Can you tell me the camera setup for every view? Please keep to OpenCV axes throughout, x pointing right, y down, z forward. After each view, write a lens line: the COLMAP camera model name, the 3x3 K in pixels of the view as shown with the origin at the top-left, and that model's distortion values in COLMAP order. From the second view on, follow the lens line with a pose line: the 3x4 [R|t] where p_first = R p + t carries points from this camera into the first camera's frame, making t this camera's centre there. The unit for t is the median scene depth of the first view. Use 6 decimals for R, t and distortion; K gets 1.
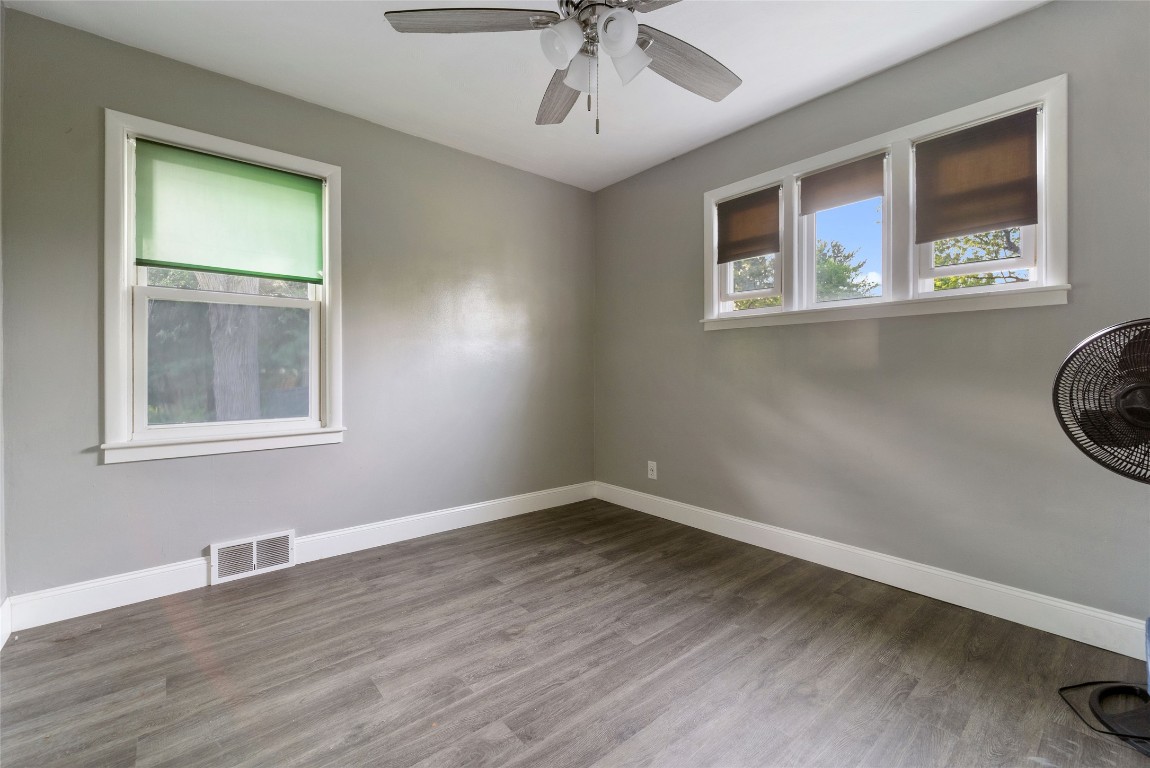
lens RADIAL K [[488.8, 0, 573.5], [0, 488.8, 377.3], [0, 0, 1]] dist [0.004306, -0.000267]
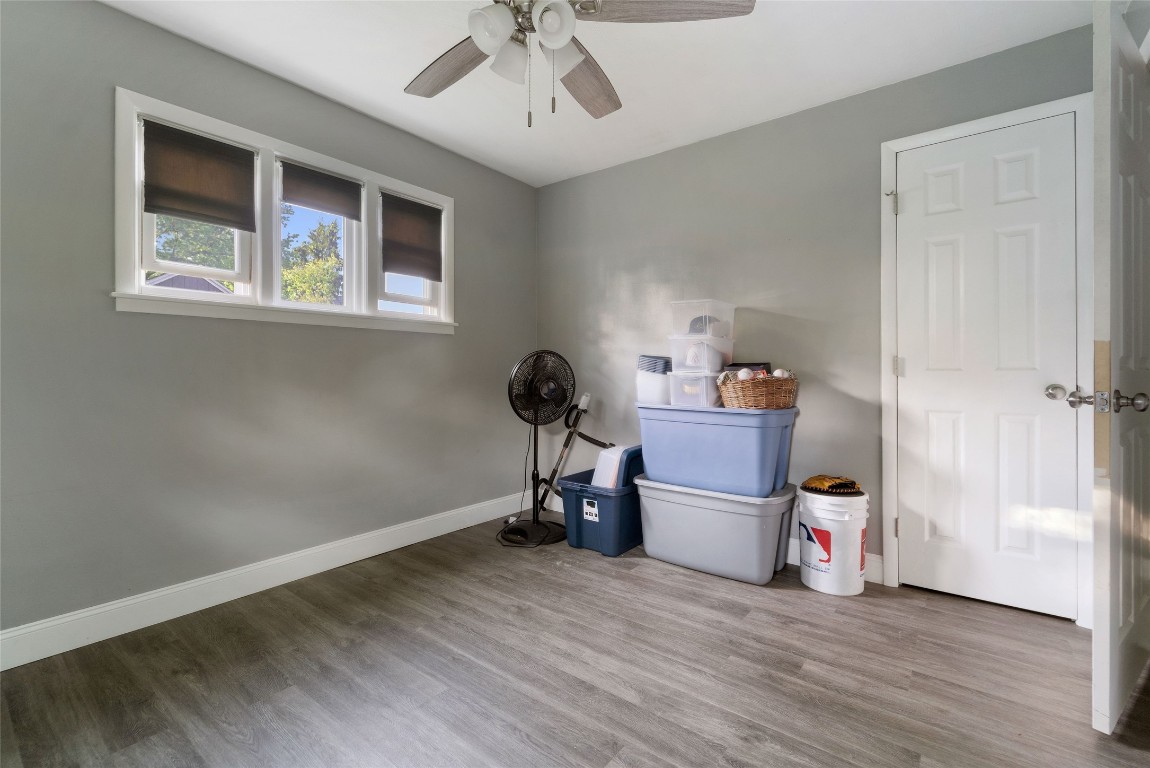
lens RADIAL K [[488.8, 0, 592.2], [0, 488.8, 378.5], [0, 0, 1]] dist [0.004306, -0.000267]
pose [[-0.207923, -0.012983, 0.978059, -0.629062], [0.017547, 0.999701, 0.017001, -0.013695], [-0.977988, 0.020697, -0.207633, 0.745299]]
